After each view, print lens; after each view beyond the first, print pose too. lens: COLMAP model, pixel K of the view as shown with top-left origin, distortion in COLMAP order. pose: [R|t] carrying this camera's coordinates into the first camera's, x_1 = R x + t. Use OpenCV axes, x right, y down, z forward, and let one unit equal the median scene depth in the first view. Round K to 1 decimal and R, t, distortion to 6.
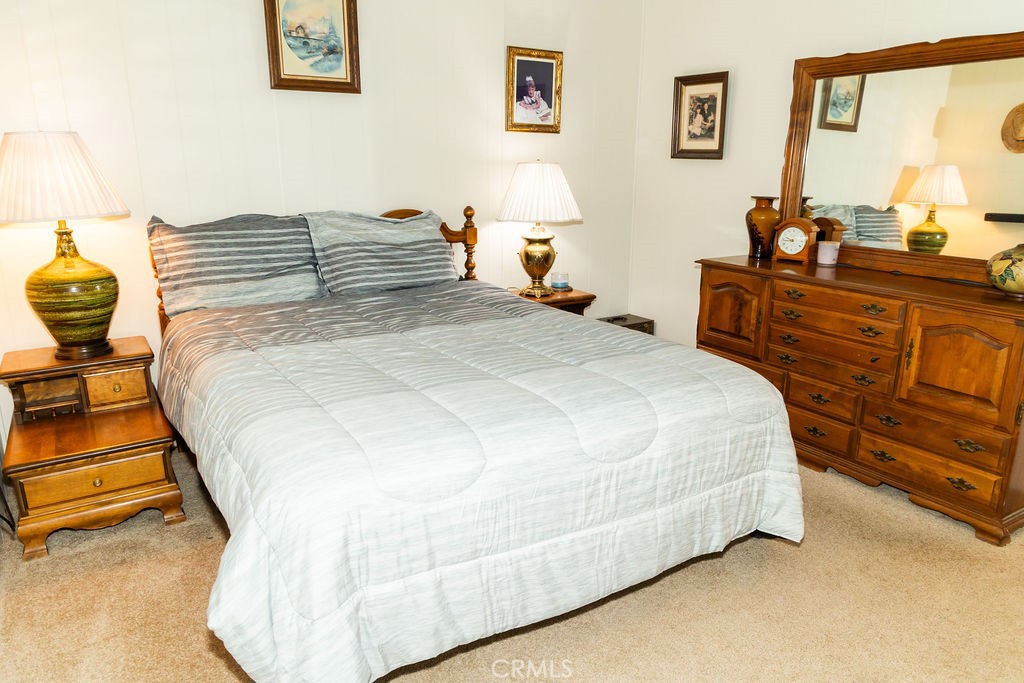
lens RADIAL K [[709.8, 0, 512.2], [0, 709.8, 336.7], [0, 0, 1]] dist [0.034587, -0.002984]
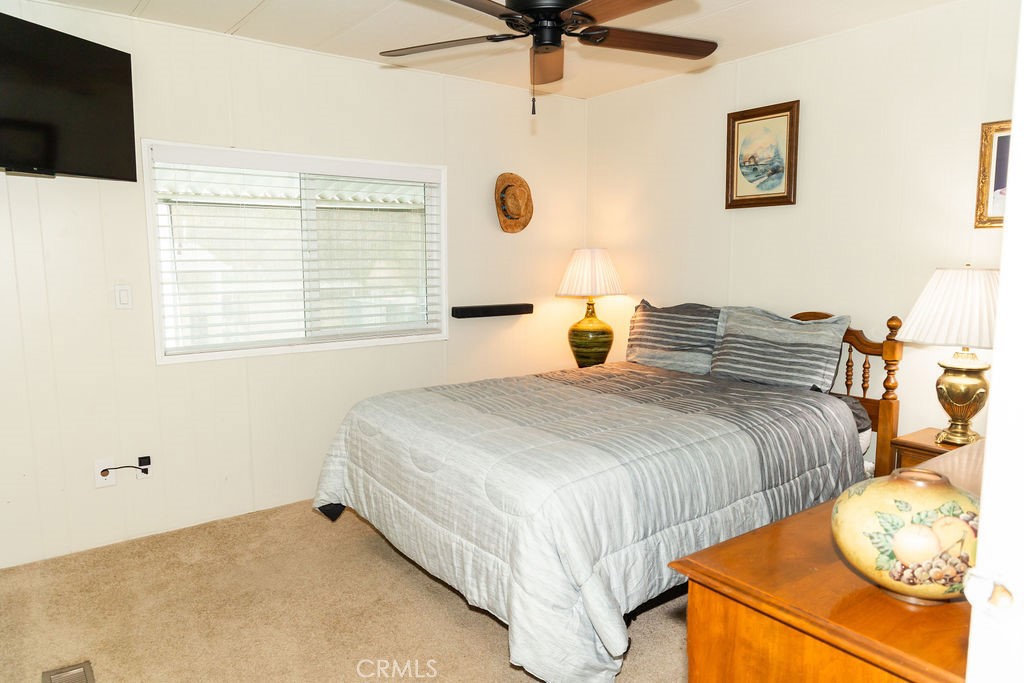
lens RADIAL K [[709.8, 0, 512.2], [0, 709.8, 336.7], [0, 0, 1]] dist [0.034587, -0.002984]
pose [[0.060143, 0.115032, -0.991539, 0.900650], [-0.237619, 0.966432, 0.097706, -0.157192], [0.969495, 0.229733, 0.085458, 0.562719]]
